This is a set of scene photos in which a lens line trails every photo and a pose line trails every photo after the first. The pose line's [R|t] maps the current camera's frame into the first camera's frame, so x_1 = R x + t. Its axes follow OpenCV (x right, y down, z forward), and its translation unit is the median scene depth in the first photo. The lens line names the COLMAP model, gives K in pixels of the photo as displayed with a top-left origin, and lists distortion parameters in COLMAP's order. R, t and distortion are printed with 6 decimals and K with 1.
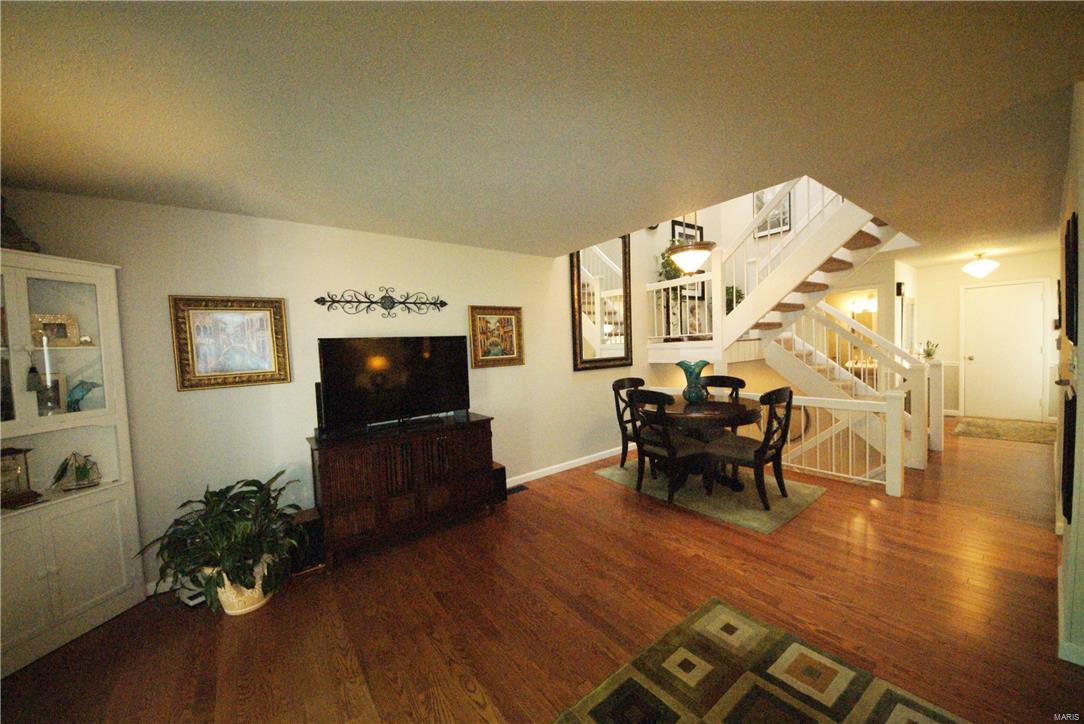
lens RADIAL K [[388.4, 0, 543.3], [0, 388.4, 366.1], [0, 0, 1]] dist [-0.000521, -0.008733]
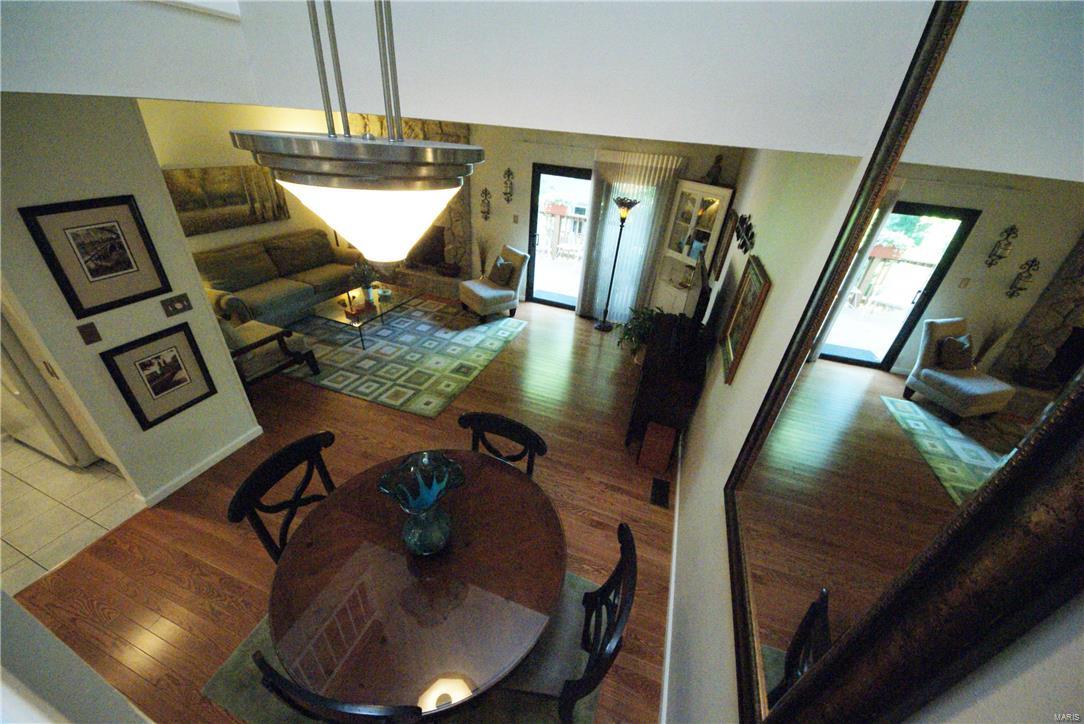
lens RADIAL K [[387.6, 0, 545.7], [0, 387.6, 364.7], [0, 0, 1]] dist [0.031984, -0.020167]
pose [[-0.830757, 0.270081, -0.486724, 0.500279], [-0.066900, 0.819619, 0.568990, -0.385457], [0.552601, 0.505253, -0.662836, 1.435127]]
